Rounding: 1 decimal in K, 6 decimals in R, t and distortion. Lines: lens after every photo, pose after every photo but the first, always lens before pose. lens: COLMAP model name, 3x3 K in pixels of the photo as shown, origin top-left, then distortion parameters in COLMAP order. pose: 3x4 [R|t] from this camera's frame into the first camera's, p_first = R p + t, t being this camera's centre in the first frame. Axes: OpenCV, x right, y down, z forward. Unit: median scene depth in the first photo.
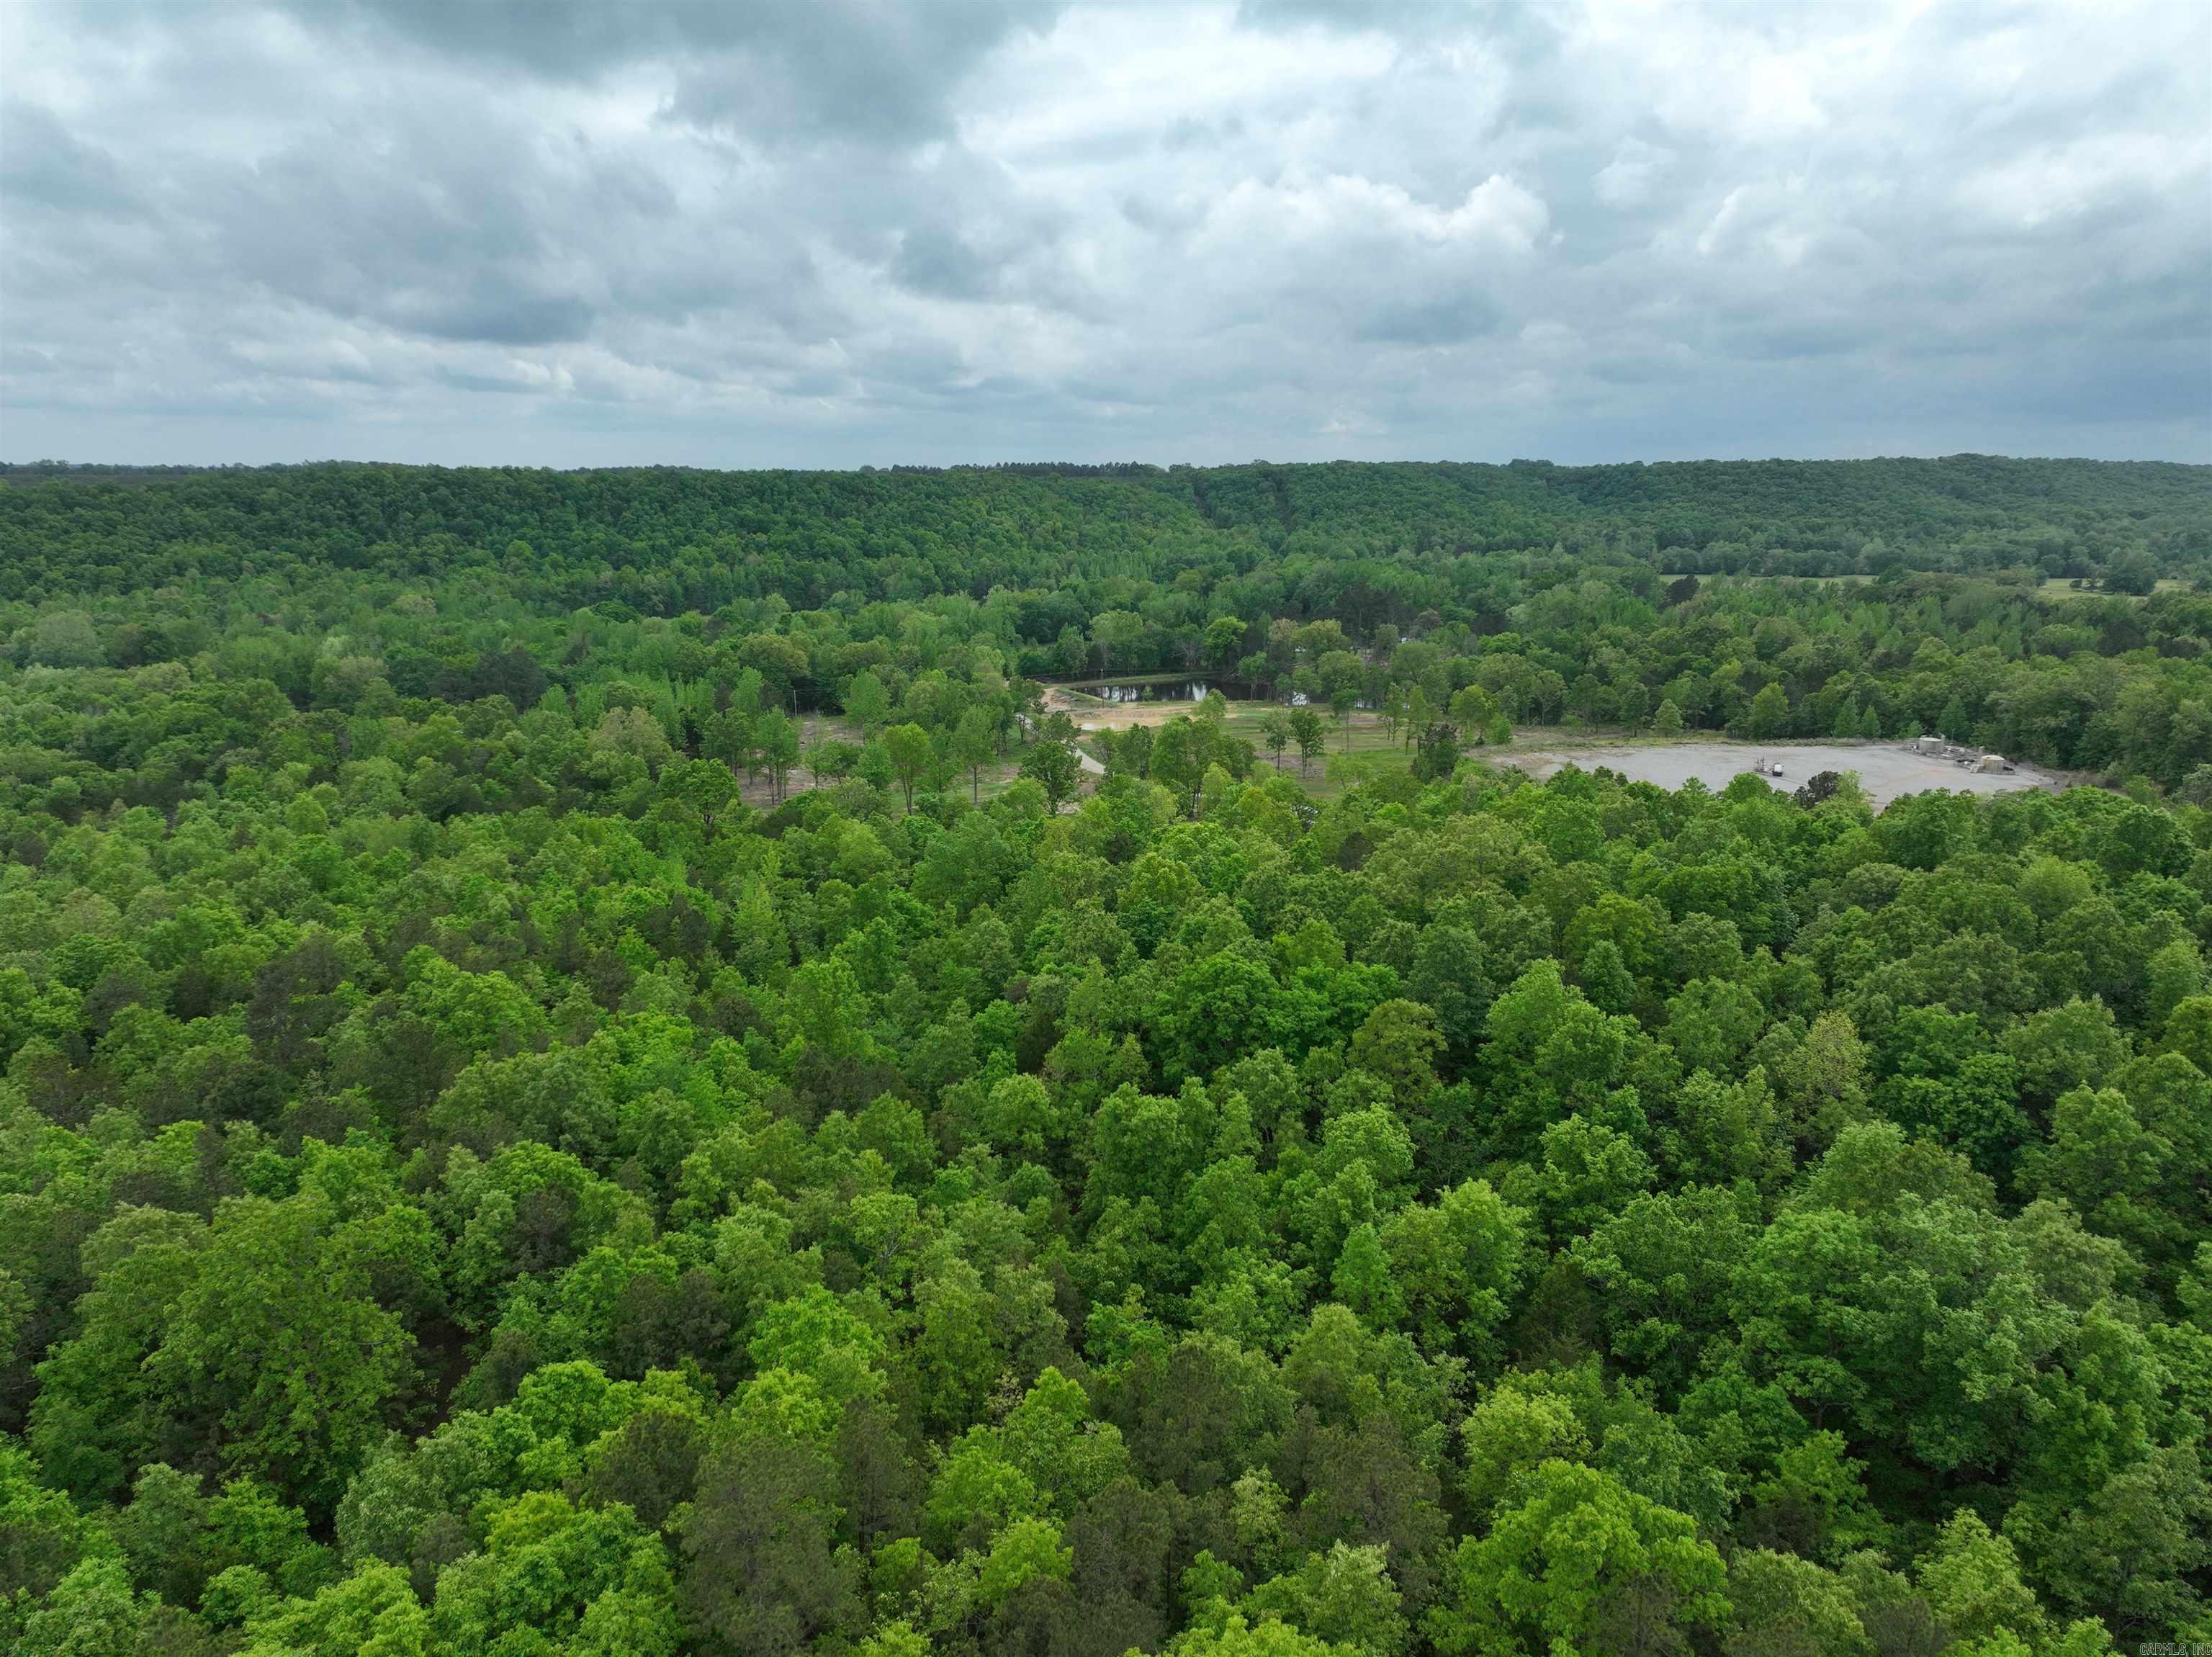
lens RADIAL K [[1562.1, 0, 1150.4], [0, 1562.1, 778.4], [0, 0, 1]] dist [-0.001921, 0.017684]
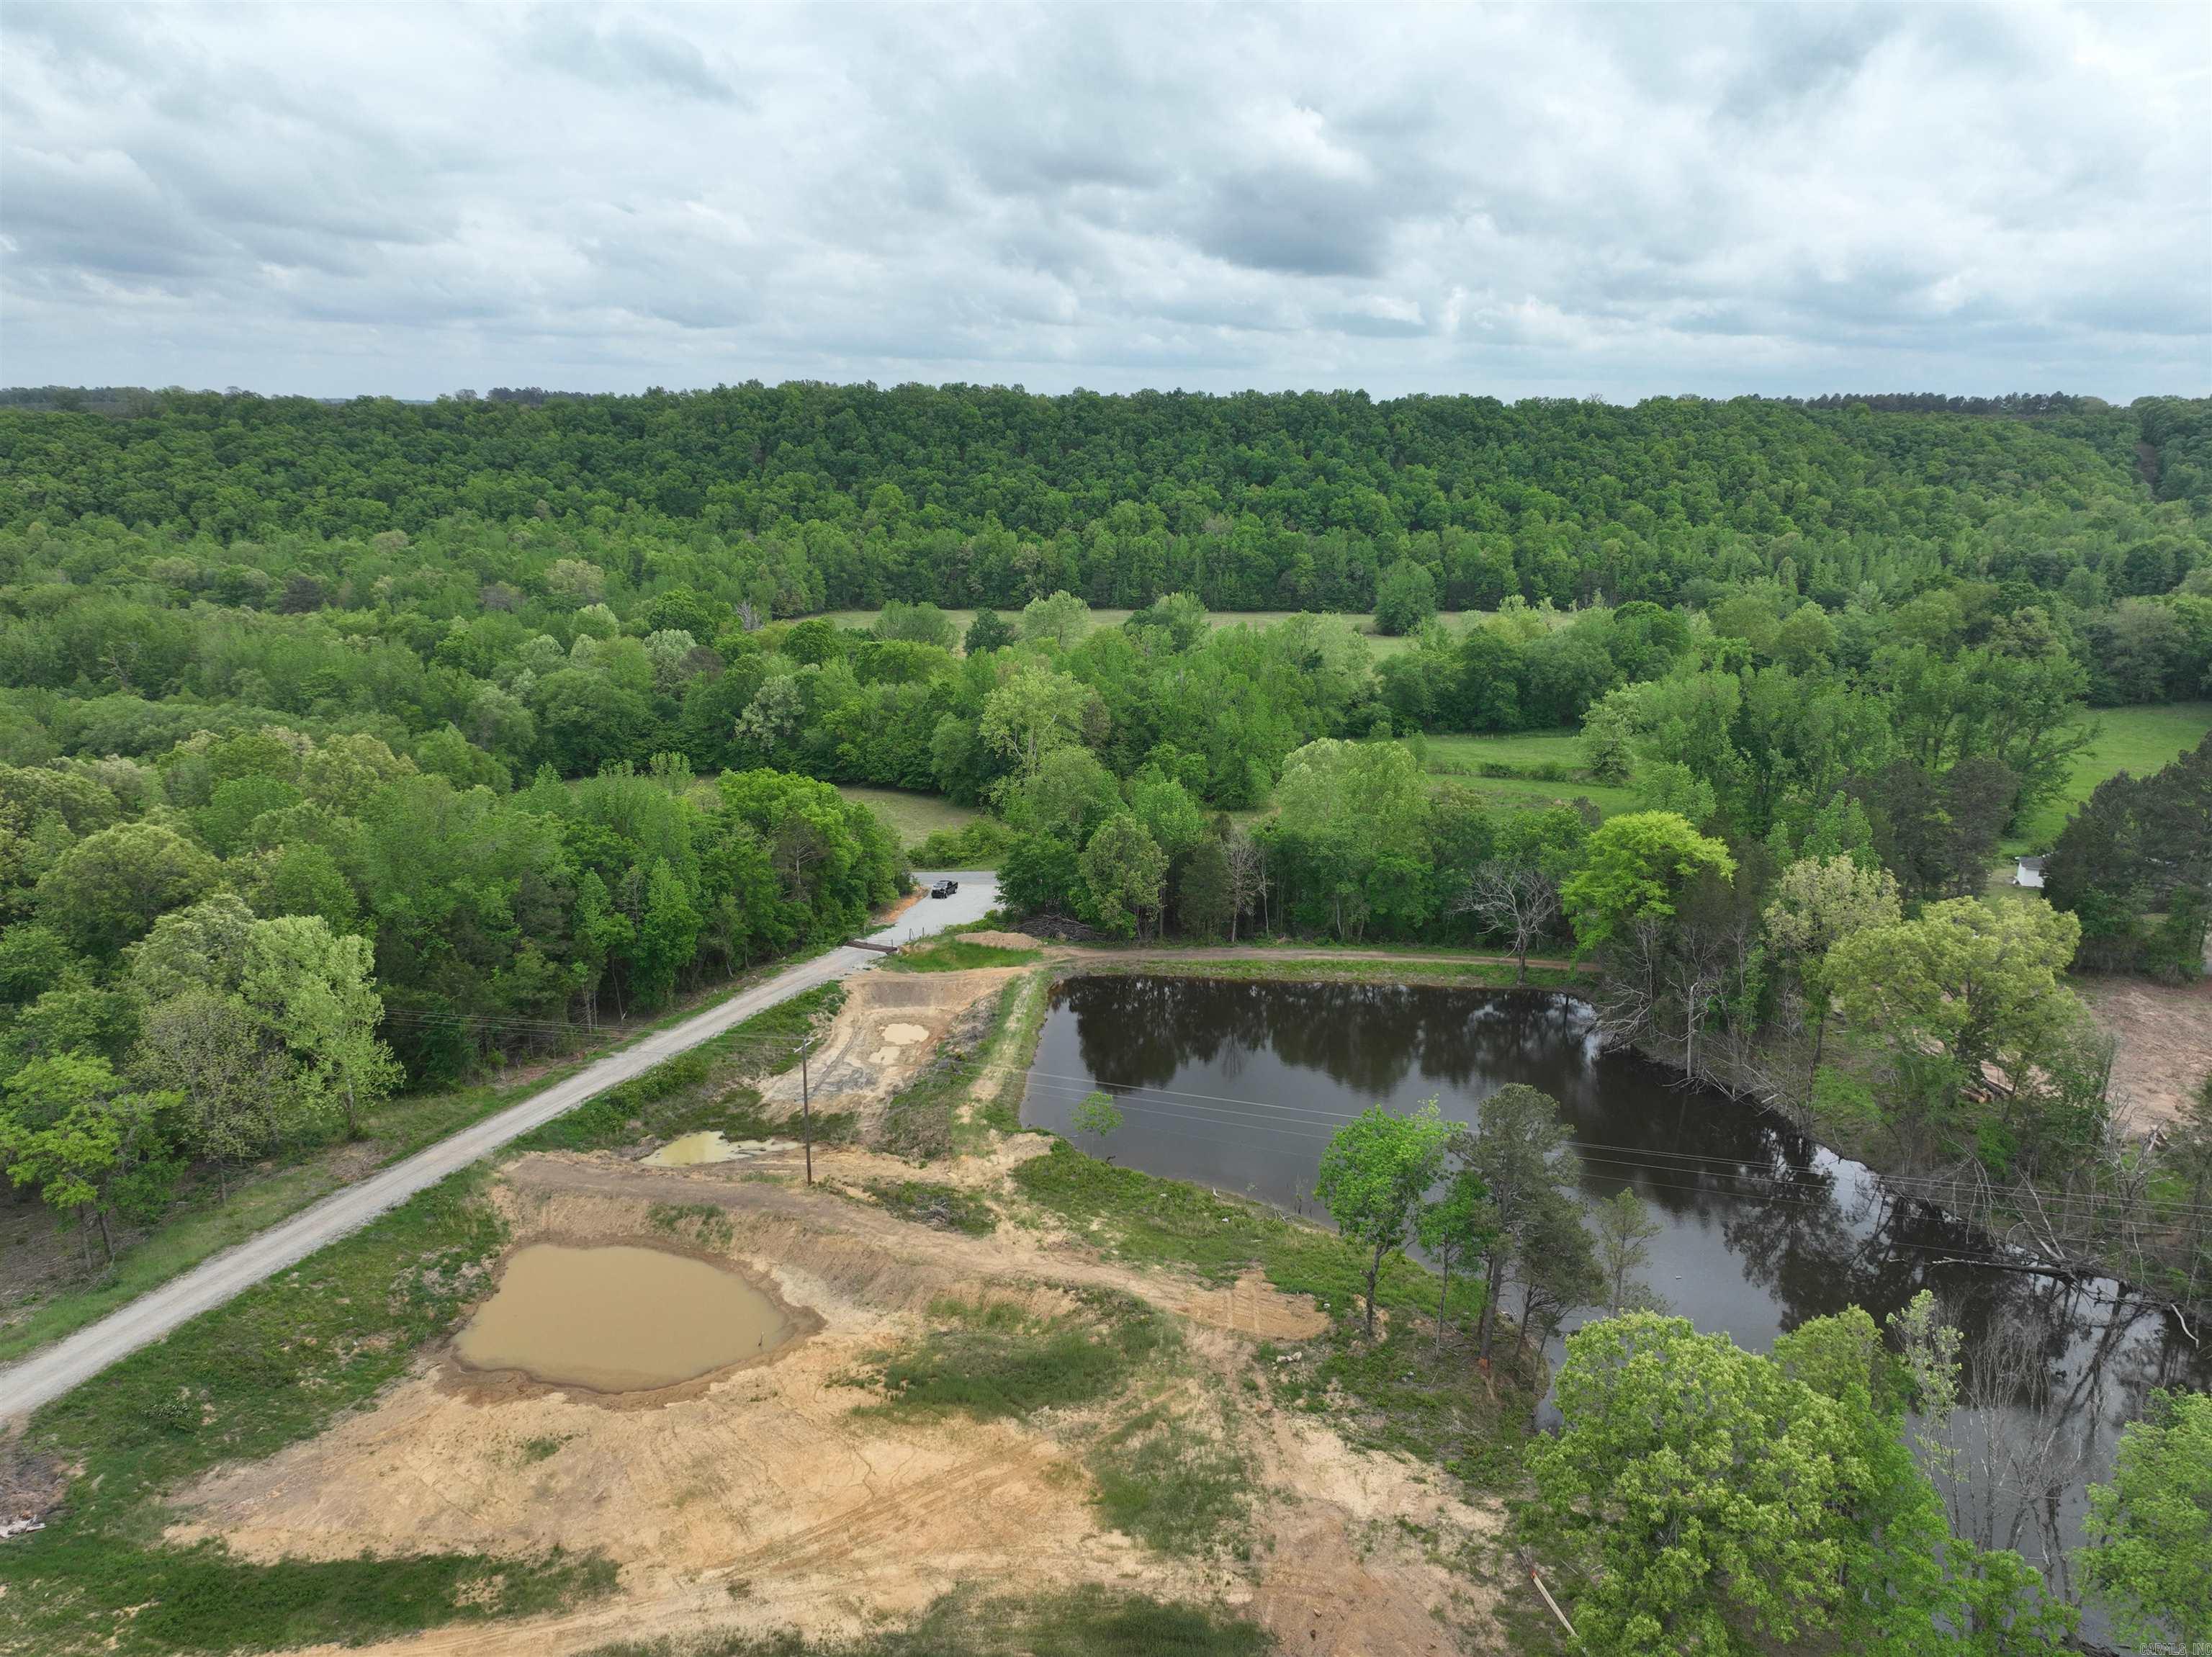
lens RADIAL K [[1562.1, 0, 1099.7], [0, 1562.1, 792.5], [0, 0, 1]] dist [-0.001921, 0.017684]
pose [[0.823302, 0.138514, -0.550443, 0.041535], [-0.116988, 0.990355, 0.074235, -0.039164], [0.555417, 0.003277, 0.831566, 0.233731]]
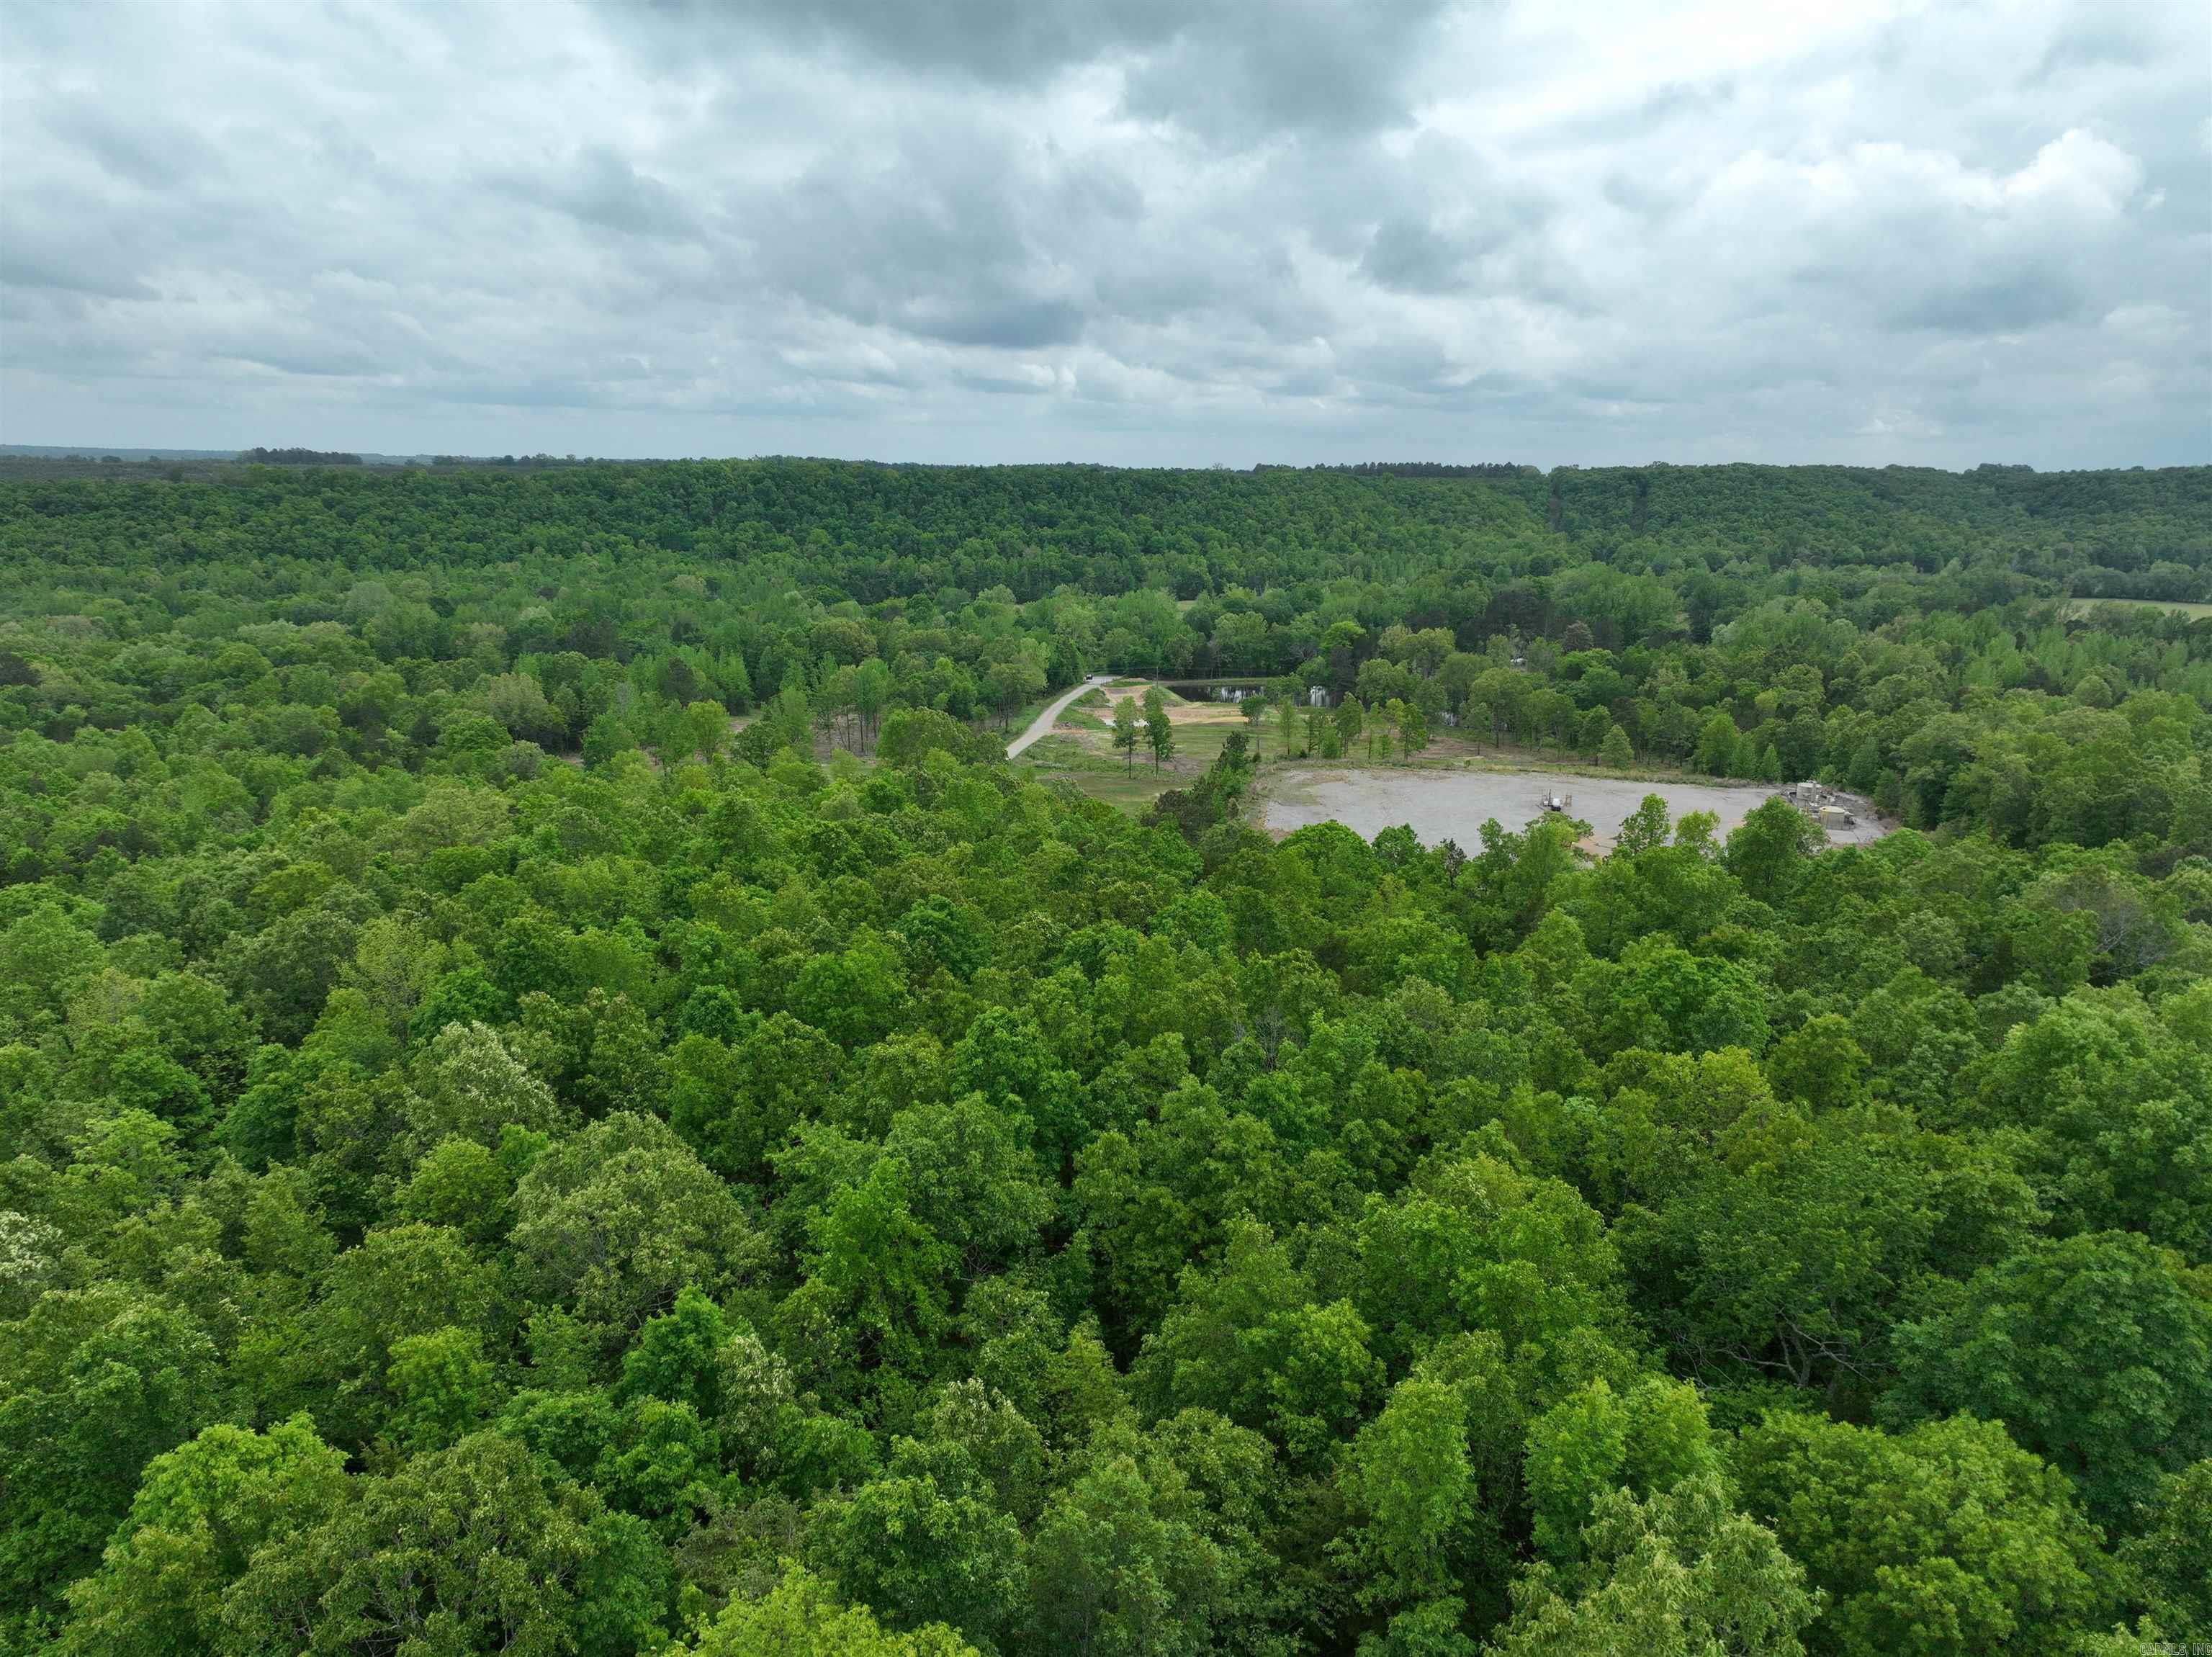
lens RADIAL K [[1562.1, 0, 1141.4], [0, 1562.1, 825.8], [0, 0, 1]] dist [-0.001921, 0.017684]
pose [[0.951155, 0.078029, -0.298690, 0.076572], [-0.069321, 0.996806, 0.039655, -0.002254], [0.300830, -0.017012, 0.953526, 0.011941]]
